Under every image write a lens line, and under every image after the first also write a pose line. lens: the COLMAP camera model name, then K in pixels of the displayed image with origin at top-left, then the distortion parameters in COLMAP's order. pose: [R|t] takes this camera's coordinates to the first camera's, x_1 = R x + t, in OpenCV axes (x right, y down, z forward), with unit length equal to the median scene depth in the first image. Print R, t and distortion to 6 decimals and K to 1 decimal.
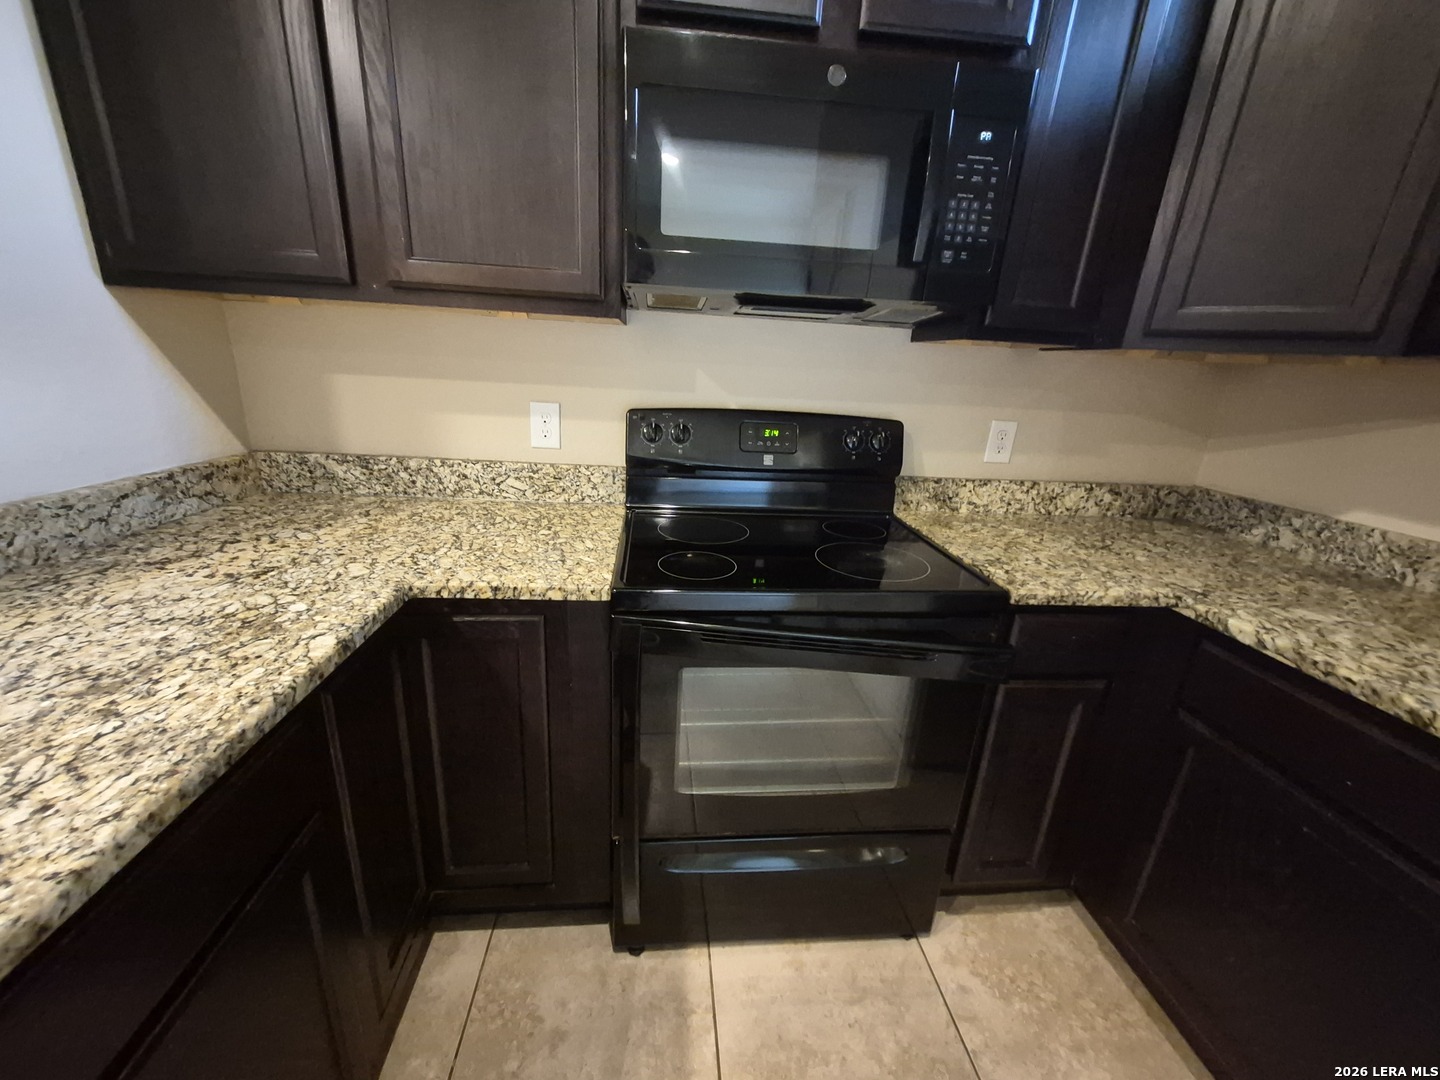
lens RADIAL K [[567.9, 0, 711.9], [0, 567.9, 543.1], [0, 0, 1]] dist [0.013796, -0.004324]
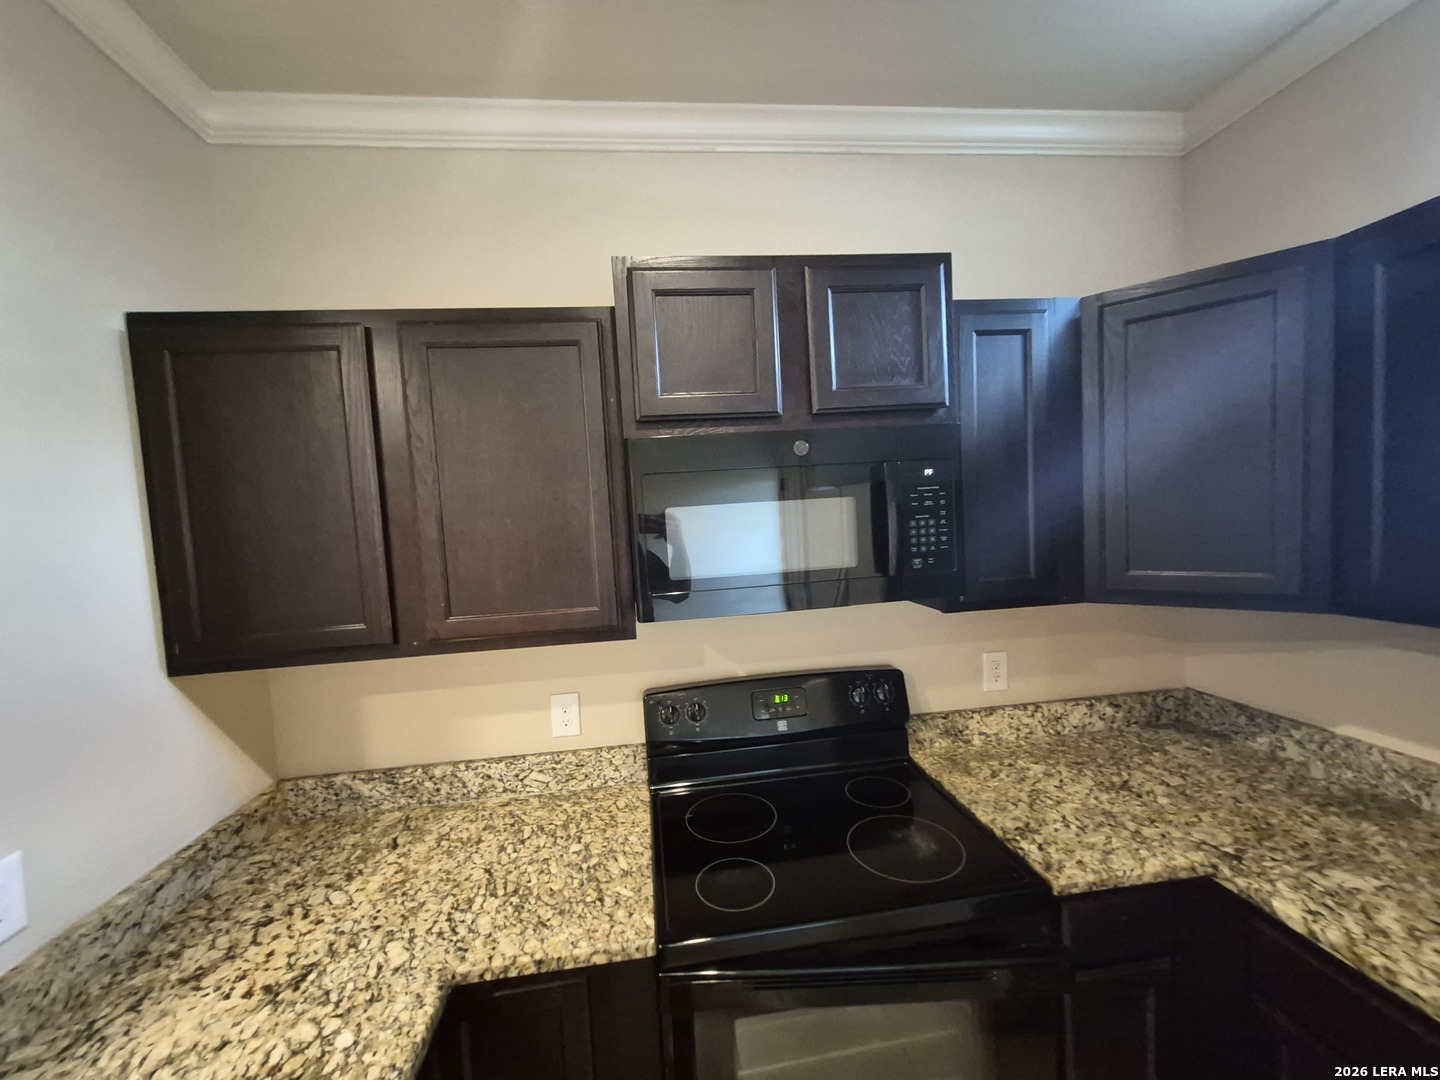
lens RADIAL K [[567.2, 0, 712.7], [0, 567.2, 547.0], [0, 0, 1]] dist [0.008354, -0.000576]
pose [[0.993062, -0.114076, 0.028546, -0.024515], [0.117586, 0.960437, -0.252455, -0.261480], [0.001382, 0.254060, 0.967187, -0.106239]]
